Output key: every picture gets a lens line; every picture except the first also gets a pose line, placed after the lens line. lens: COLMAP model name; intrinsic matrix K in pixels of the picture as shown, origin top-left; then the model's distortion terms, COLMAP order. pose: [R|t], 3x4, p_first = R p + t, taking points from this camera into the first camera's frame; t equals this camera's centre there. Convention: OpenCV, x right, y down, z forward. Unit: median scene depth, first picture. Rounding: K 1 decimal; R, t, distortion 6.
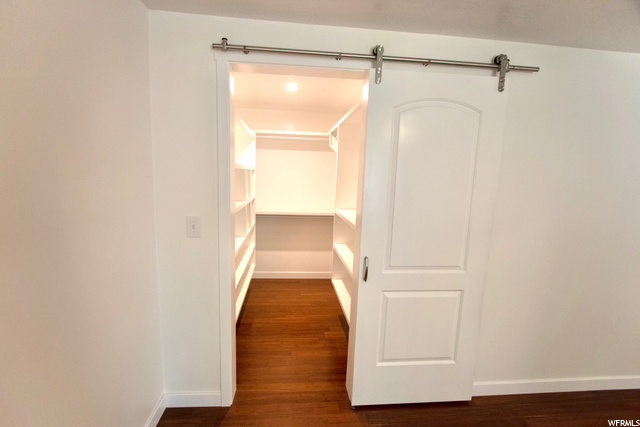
lens RADIAL K [[293.9, 0, 313.5], [0, 293.9, 217.1], [0, 0, 1]] dist [-0.010182, -0.000092]
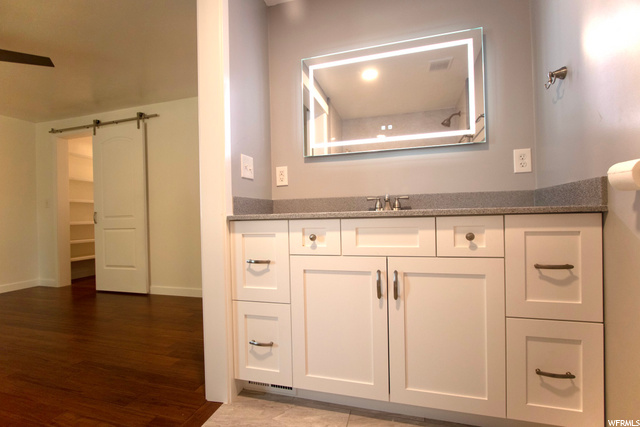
lens RADIAL K [[293.9, 0, 313.5], [0, 293.9, 217.1], [0, 0, 1]] dist [-0.010182, -0.000092]
pose [[0.928913, -0.054980, -0.366195, 2.016918], [-0.001568, 0.988323, -0.152364, 0.409411], [0.370296, 0.142107, 0.917980, -0.297423]]
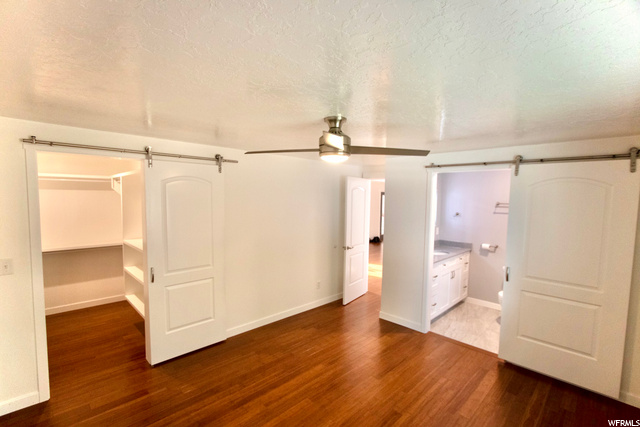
lens RADIAL K [[293.9, 0, 313.5], [0, 293.9, 217.1], [0, 0, 1]] dist [-0.010182, -0.000092]
pose [[0.775605, -0.066593, 0.627696, -0.111094], [0.104990, 0.994177, -0.024256, -0.011104], [-0.622426, 0.084715, 0.778080, -0.733475]]
